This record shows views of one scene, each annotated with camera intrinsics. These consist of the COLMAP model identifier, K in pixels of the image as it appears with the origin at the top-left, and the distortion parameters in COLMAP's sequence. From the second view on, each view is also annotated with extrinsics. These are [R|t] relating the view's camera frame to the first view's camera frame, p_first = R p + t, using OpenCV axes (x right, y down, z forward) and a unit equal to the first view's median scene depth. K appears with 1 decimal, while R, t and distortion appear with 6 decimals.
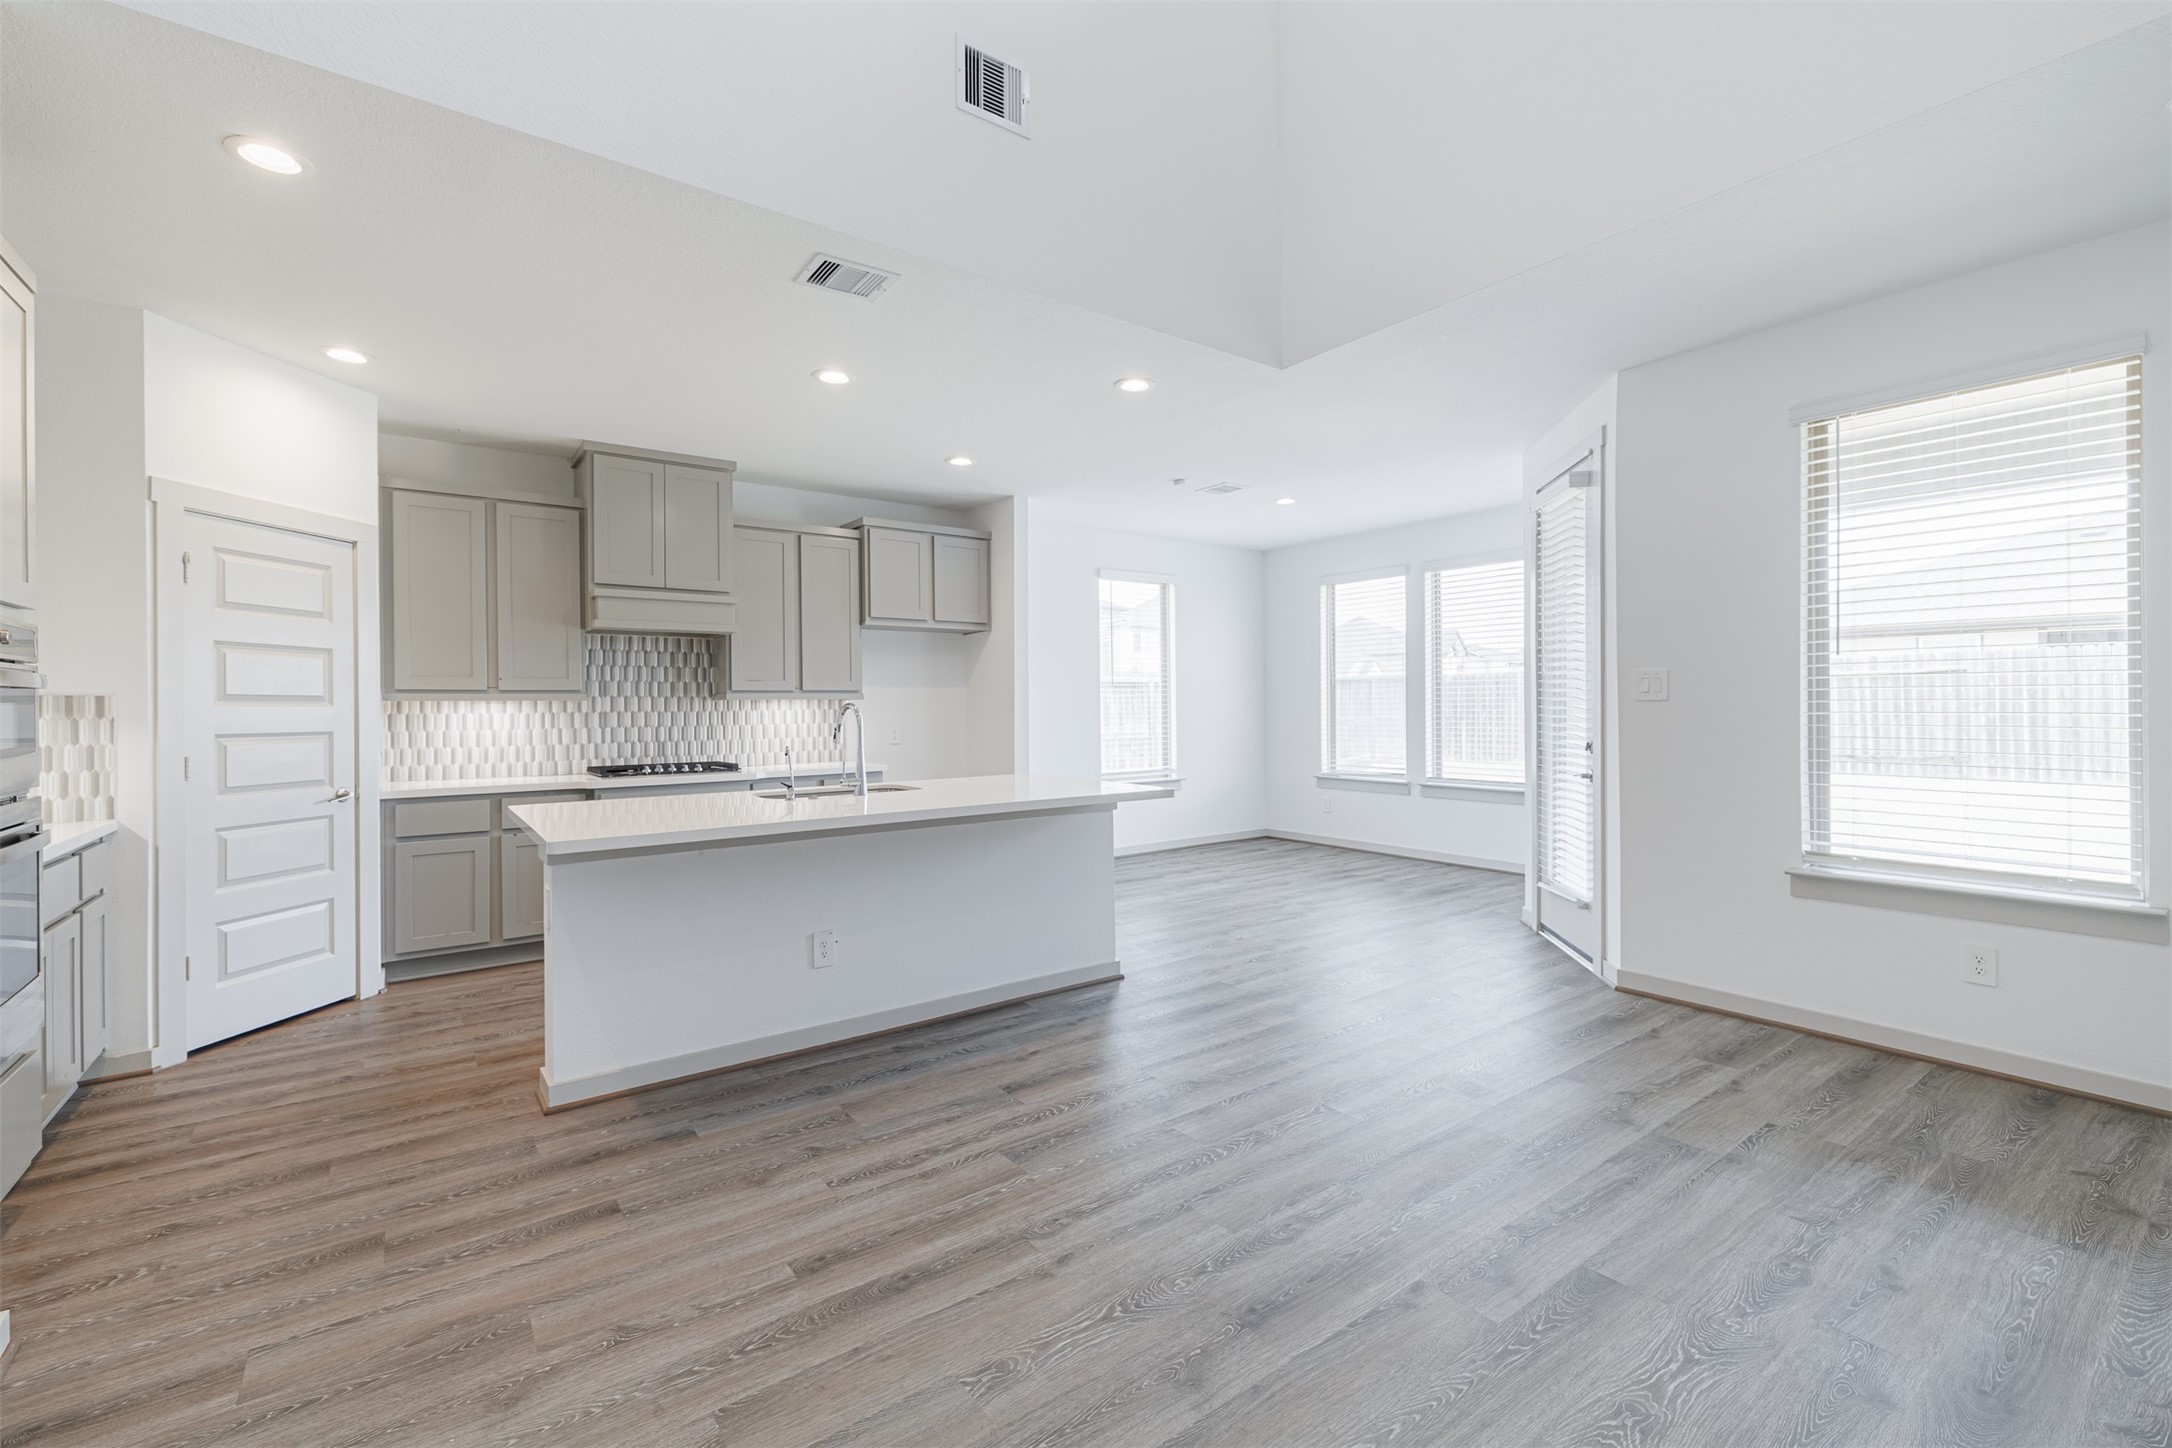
lens RADIAL K [[906.9, 0, 1068.5], [0, 906.9, 707.9], [0, 0, 1]] dist [0.010032, 0.000104]
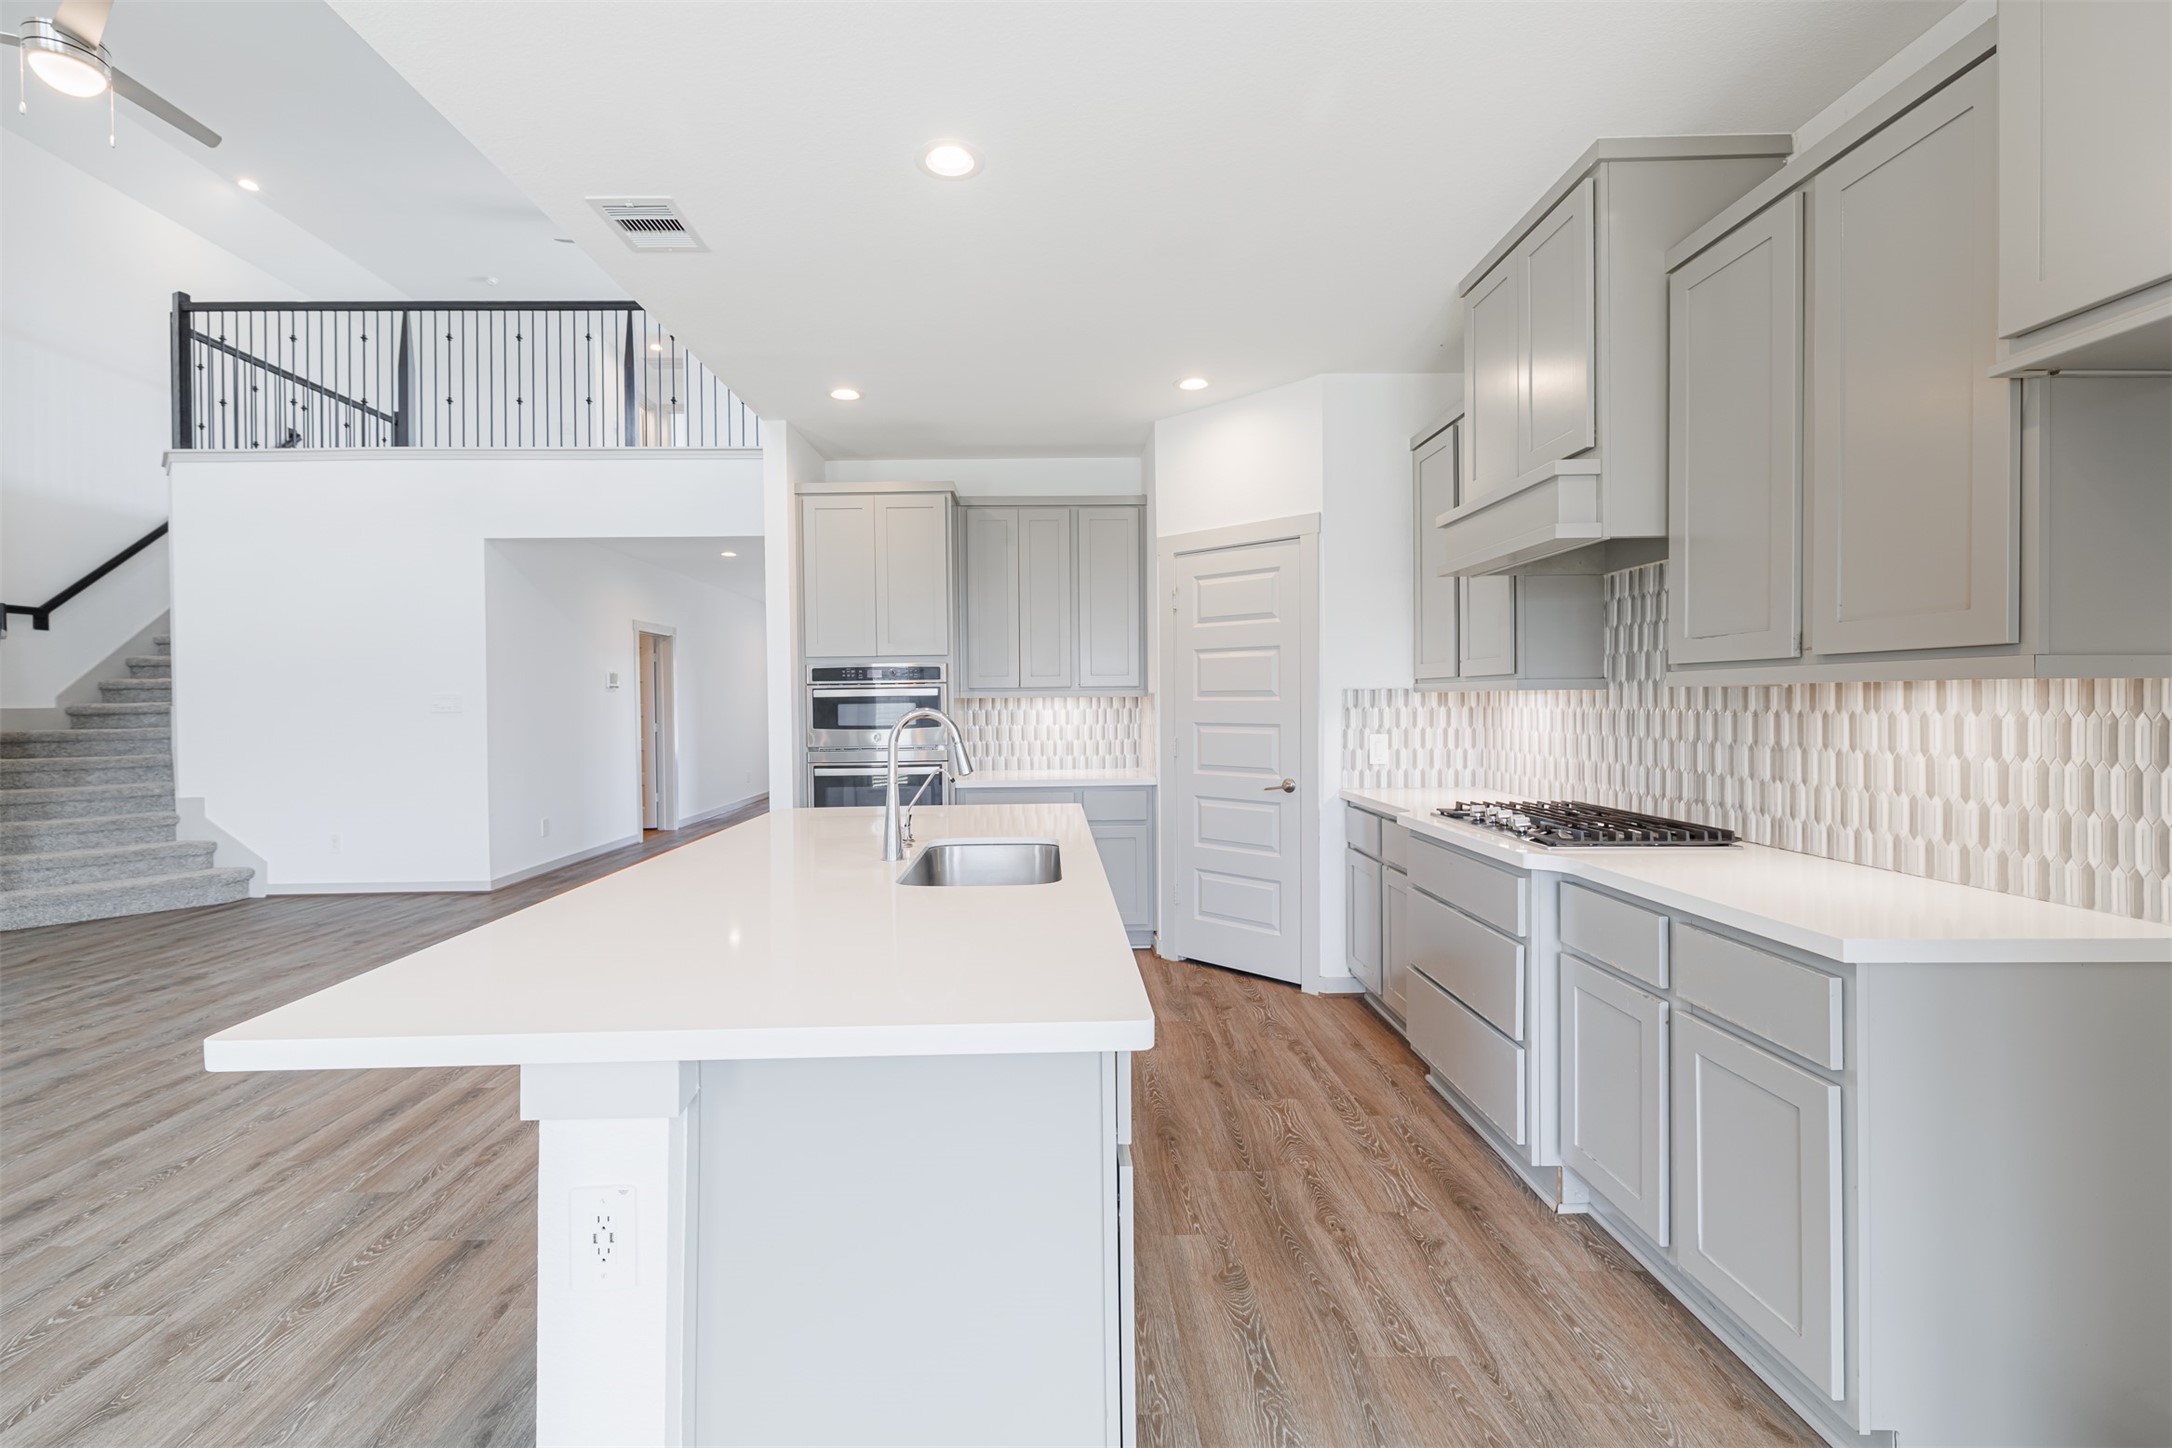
lens RADIAL K [[906.7, 0, 1060.8], [0, 906.7, 706.8], [0, 0, 1]] dist [0.000521, -0.000442]
pose [[-0.574207, 0.022501, -0.818401, 0.161270], [0.015043, 0.999743, 0.016932, -0.012692], [0.818572, -0.002589, -0.574398, 1.160842]]
